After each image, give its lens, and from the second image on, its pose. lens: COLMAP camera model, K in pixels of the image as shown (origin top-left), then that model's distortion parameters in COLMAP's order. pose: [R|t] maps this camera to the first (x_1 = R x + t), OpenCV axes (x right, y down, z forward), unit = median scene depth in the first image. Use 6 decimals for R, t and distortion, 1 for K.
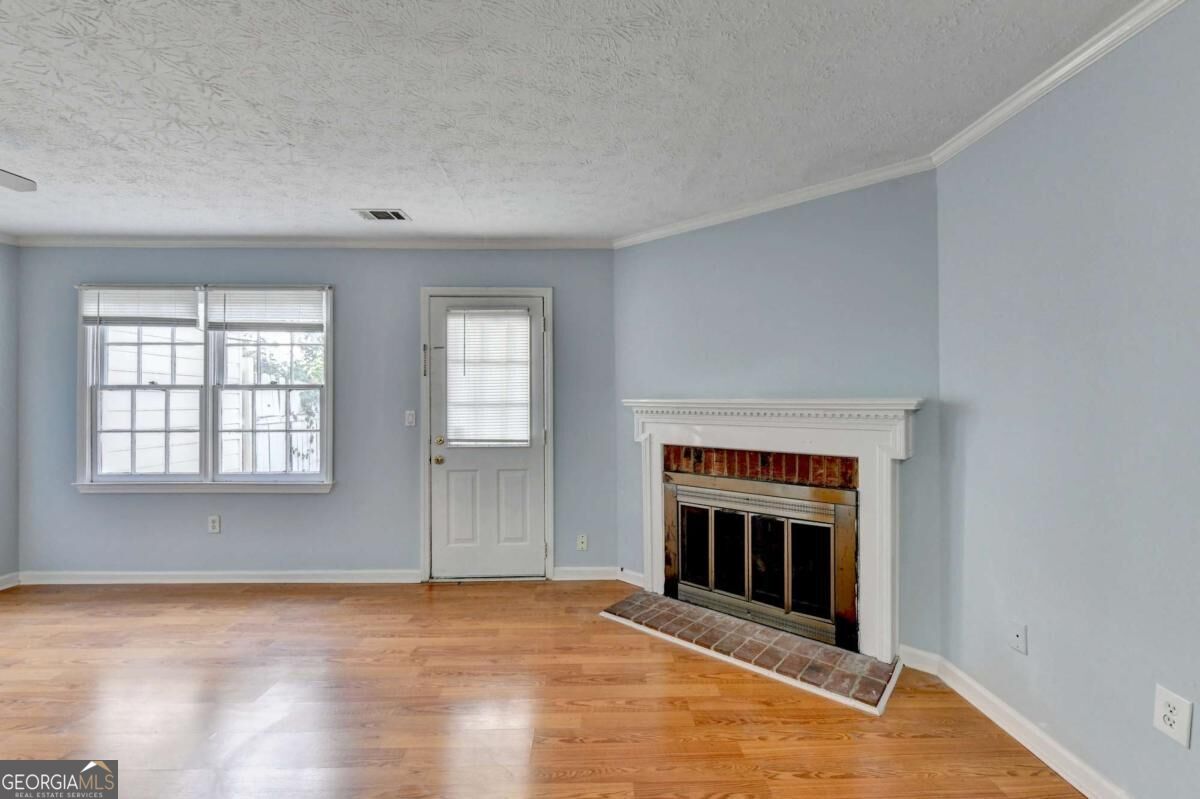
lens RADIAL K [[500.6, 0, 598.6], [0, 500.6, 402.9], [0, 0, 1]] dist [-0.000387, -0.000445]
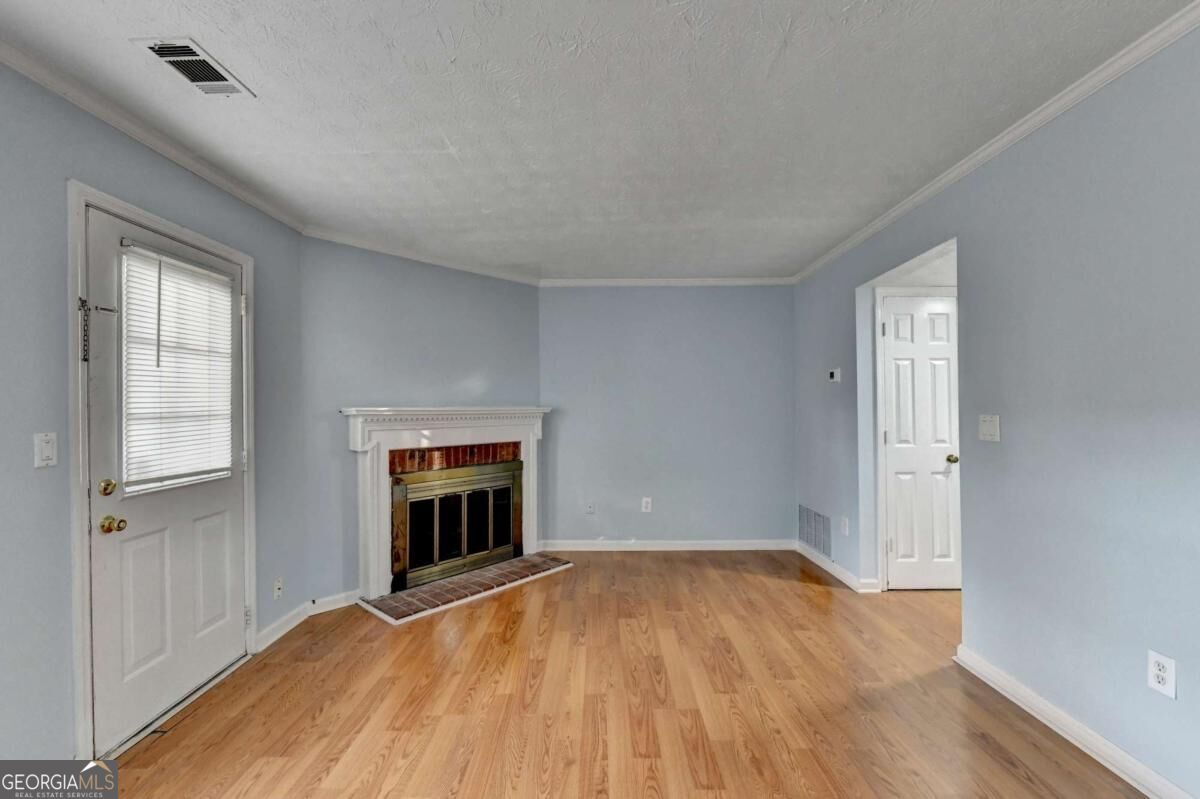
lens RADIAL K [[512.1, 0, 590.5], [0, 512.1, 402.5], [0, 0, 1]] dist [-0.002288, -0.000306]
pose [[0.038213, 0.009317, 0.999226, -1.012935], [0.012842, 0.999869, -0.009814, -0.002072], [-0.999187, 0.013207, 0.038089, 0.578444]]
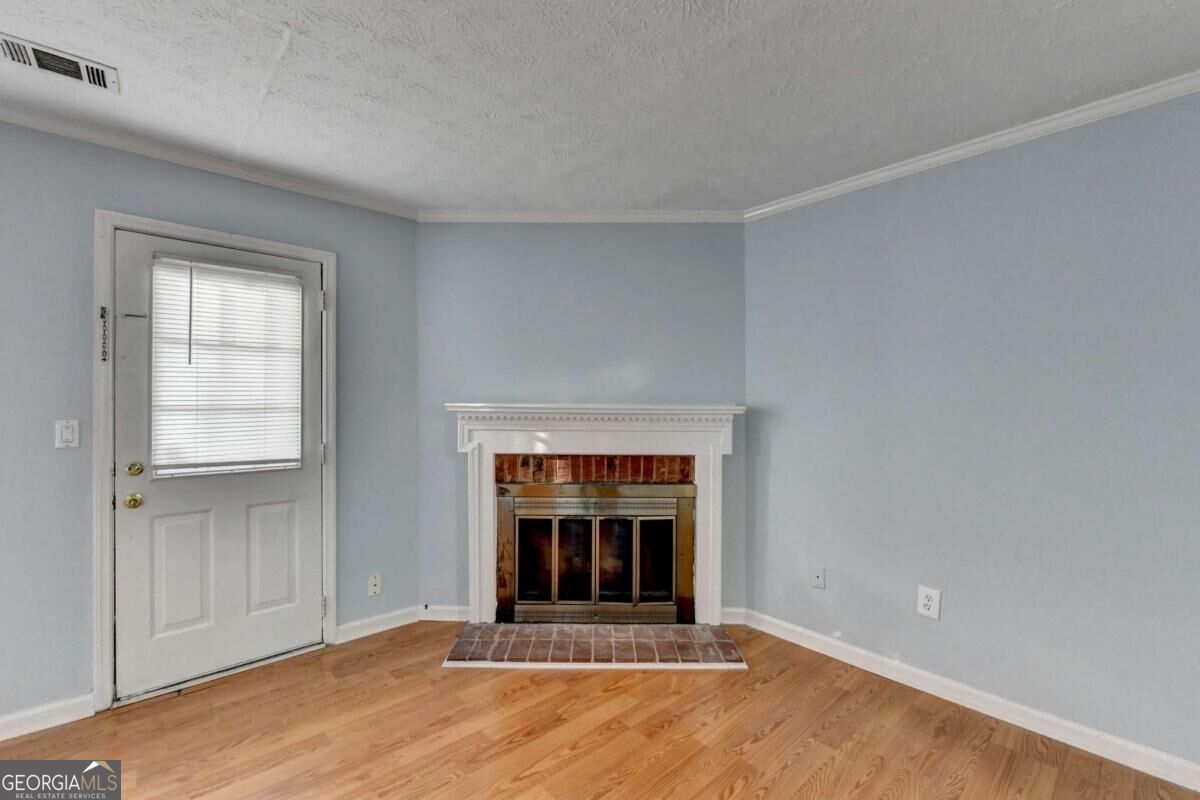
lens RADIAL K [[512.1, 0, 590.5], [0, 512.1, 403.0], [0, 0, 1]] dist [-0.002288, -0.000306]
pose [[0.764137, 0.006569, 0.645020, -0.360038], [-0.003752, 0.999976, -0.005740, -0.003637], [-0.645043, 0.001966, 0.764144, 0.206894]]
